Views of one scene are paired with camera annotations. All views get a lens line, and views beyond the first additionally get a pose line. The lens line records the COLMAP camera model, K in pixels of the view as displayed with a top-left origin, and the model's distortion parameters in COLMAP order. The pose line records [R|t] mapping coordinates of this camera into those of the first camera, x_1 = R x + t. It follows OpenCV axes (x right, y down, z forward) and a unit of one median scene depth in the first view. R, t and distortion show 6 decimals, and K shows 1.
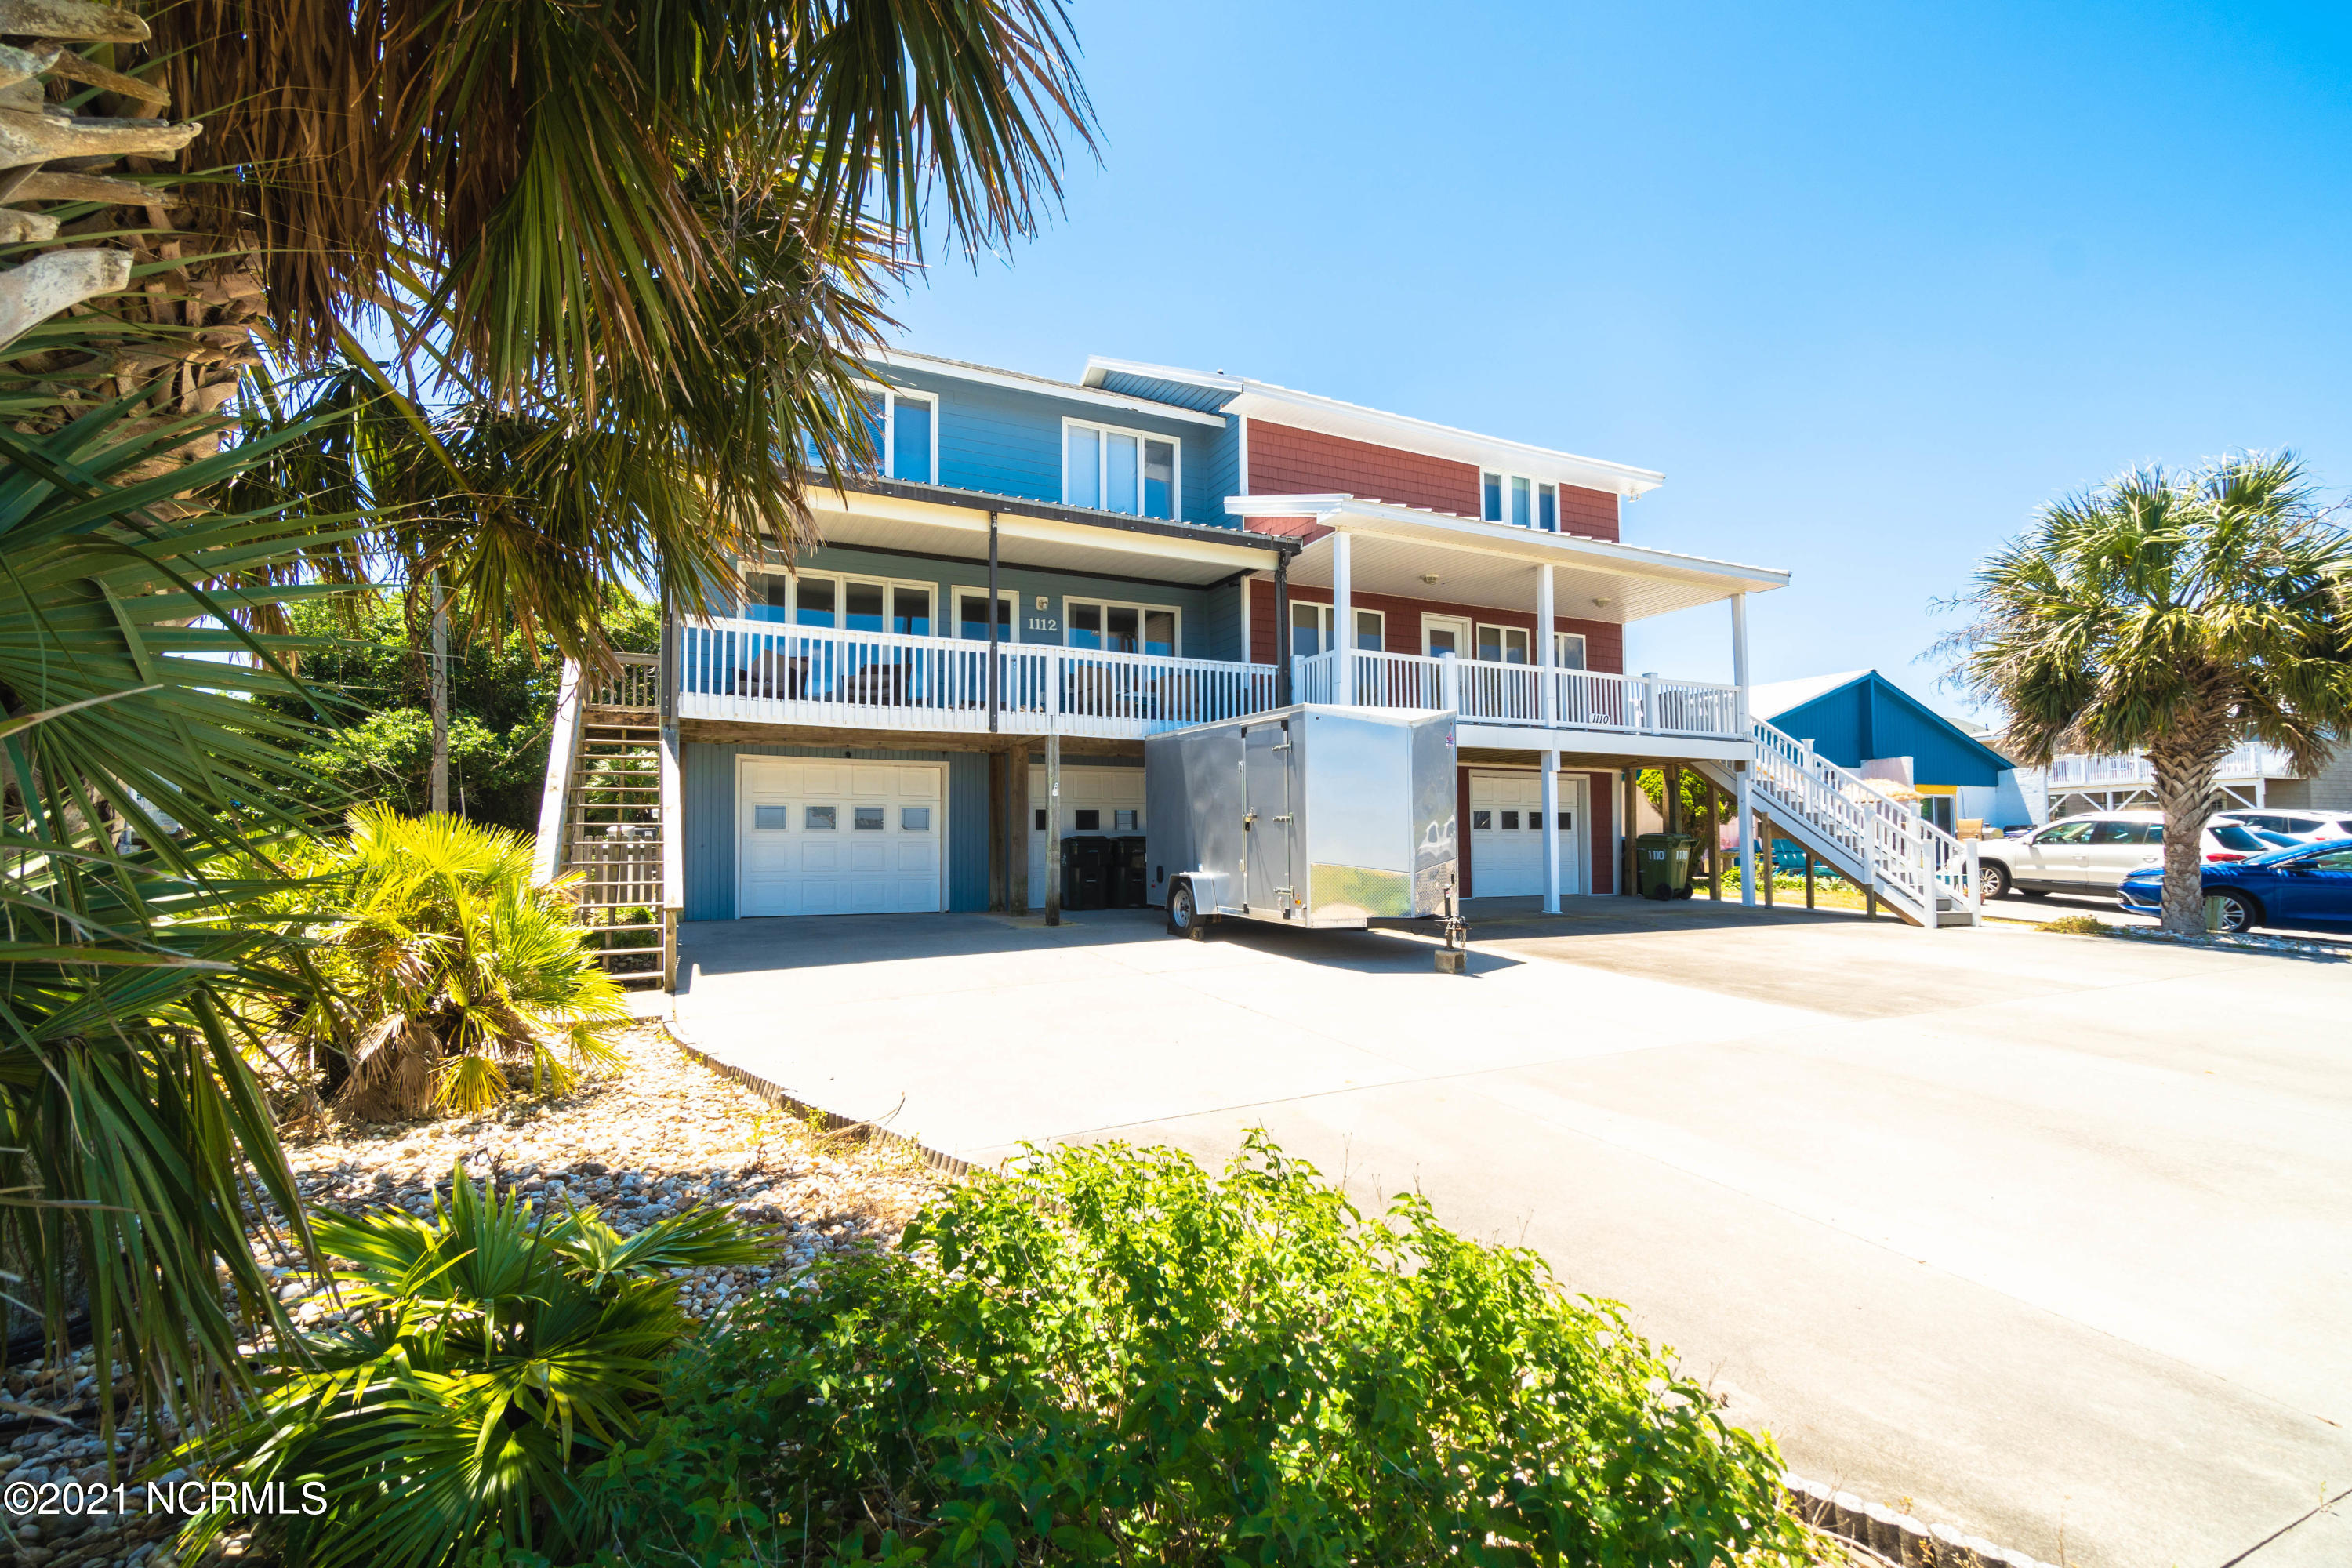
lens RADIAL K [[1032.6, 0, 1162.4], [0, 1032.6, 796.9], [0, 0, 1]] dist [0.000306, -0.000340]
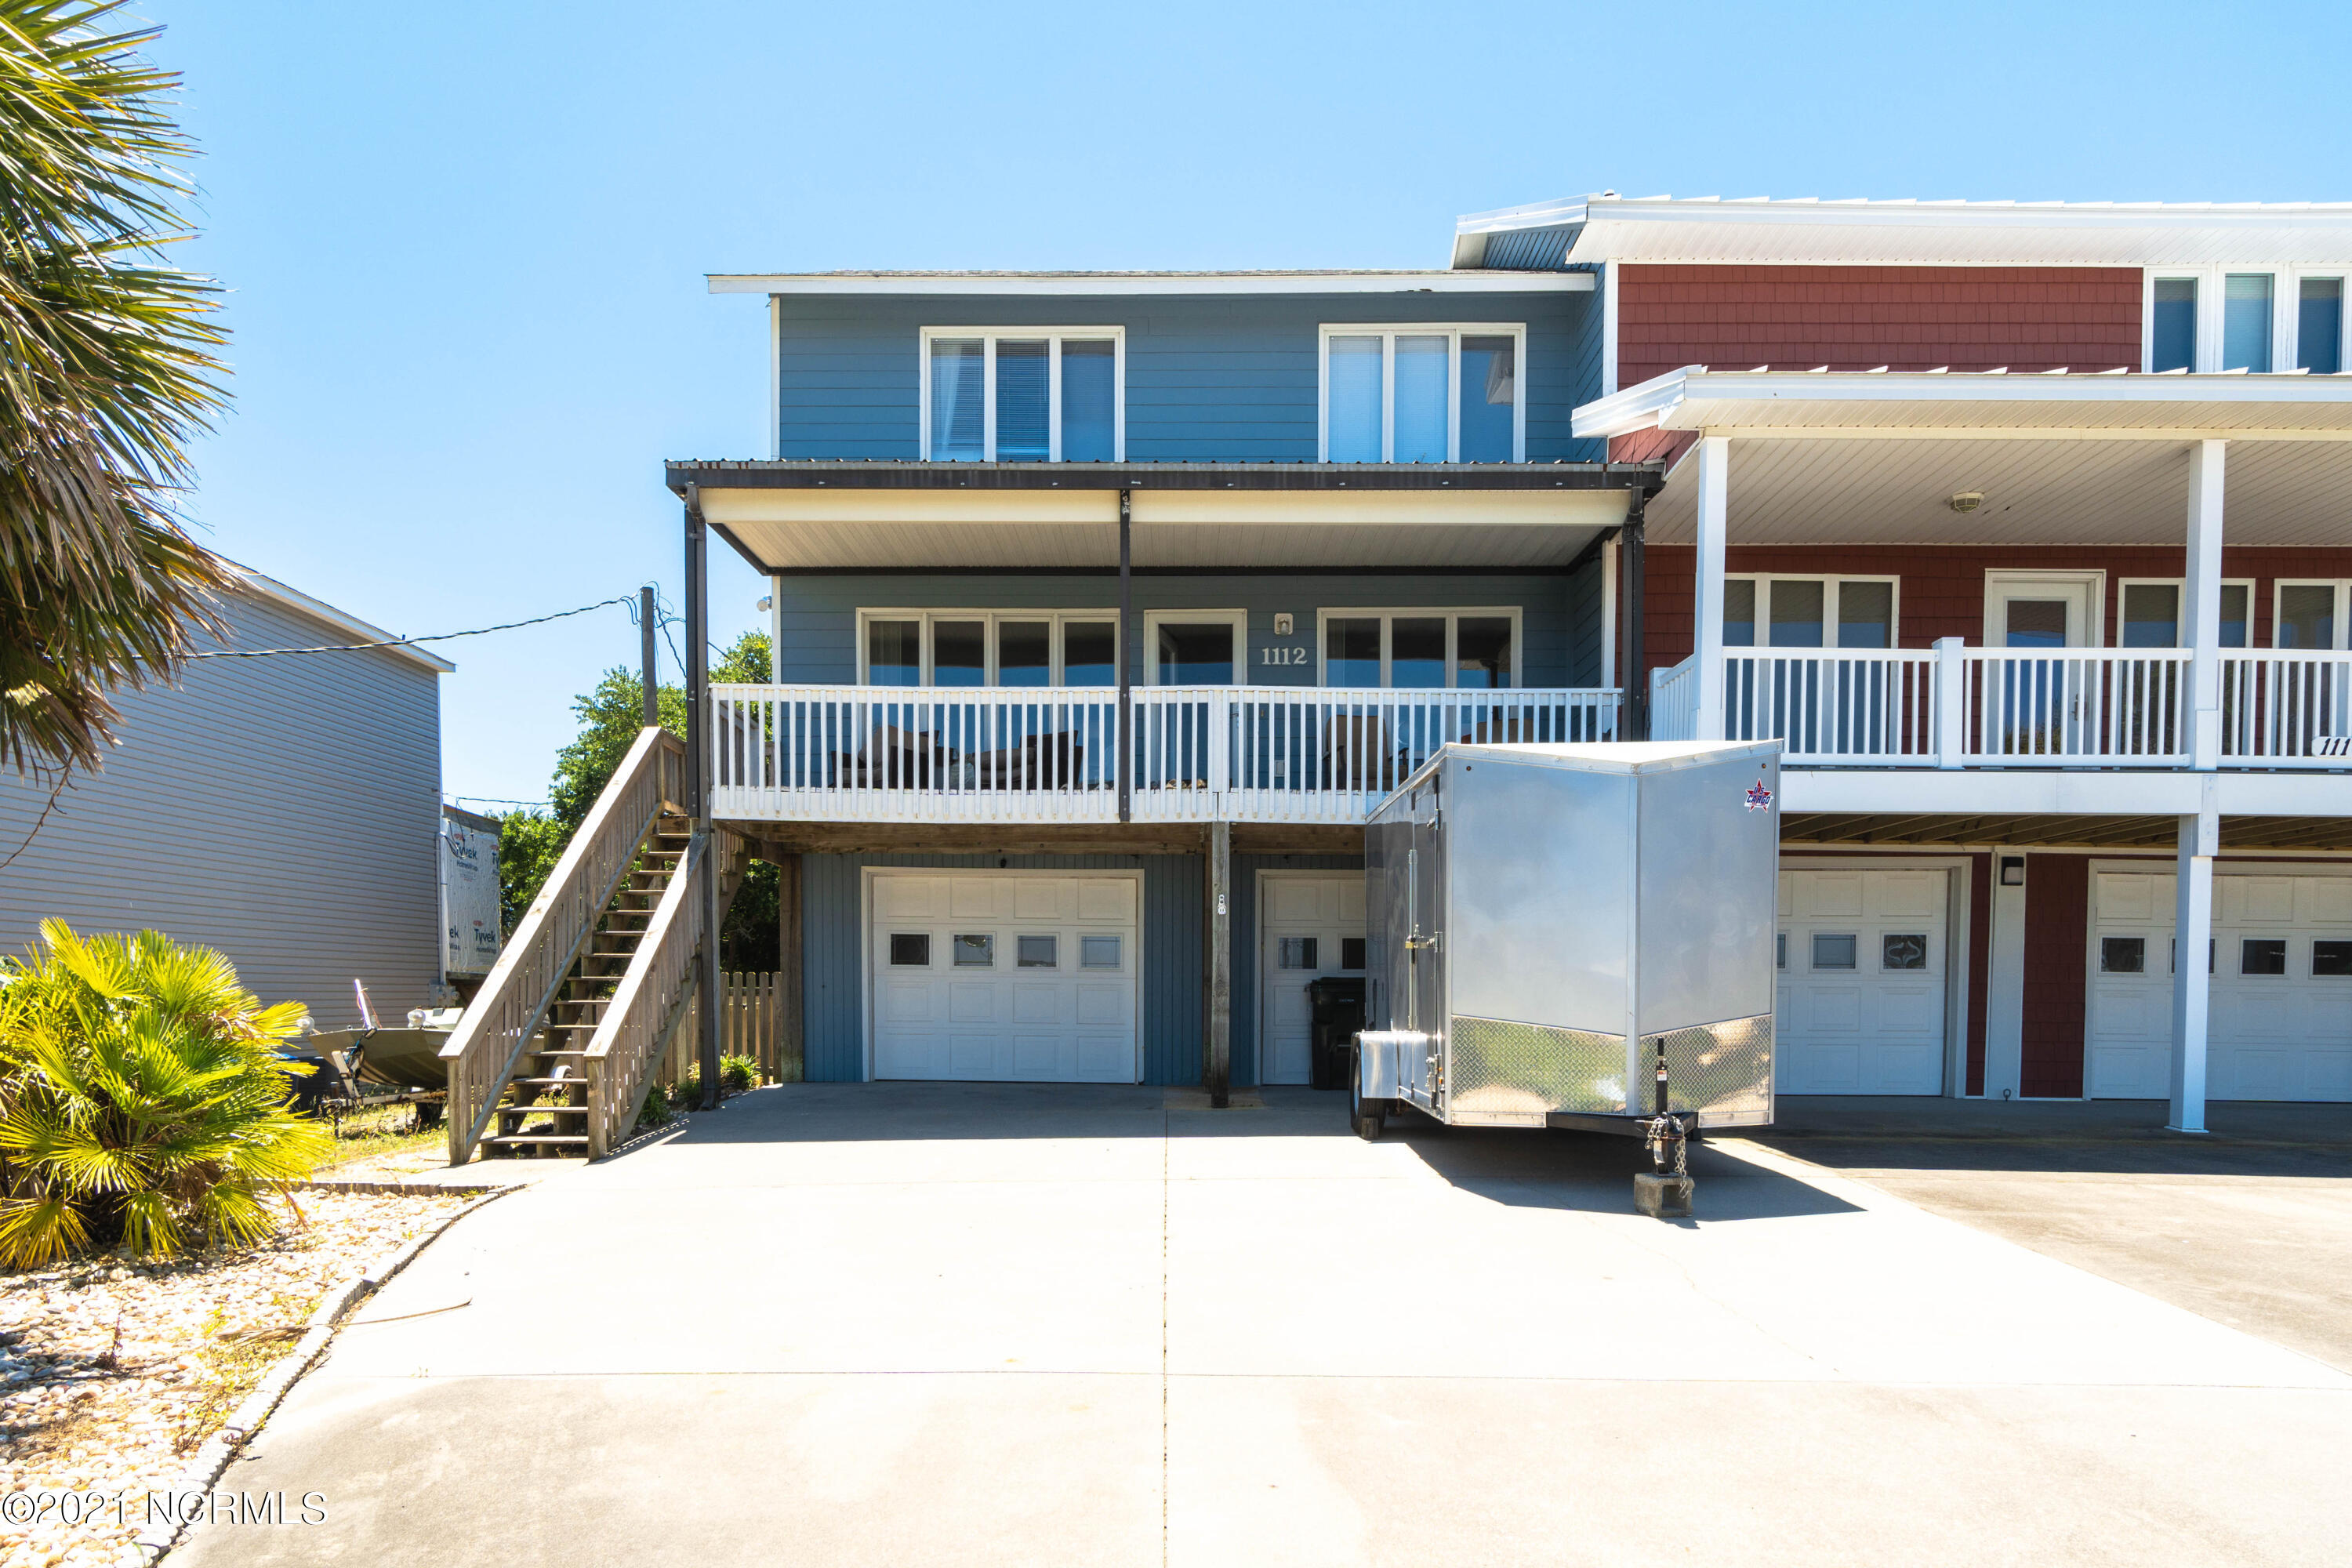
lens RADIAL K [[1473.3, 0, 1137.7], [0, 1473.3, 1062.5], [0, 0, 1]] dist [-0.009548, -0.000494]
pose [[0.888253, 0.032292, -0.458218, 0.248902], [0.008503, 0.996199, 0.086688, 0.009832], [0.459276, -0.080897, 0.884603, 0.108210]]
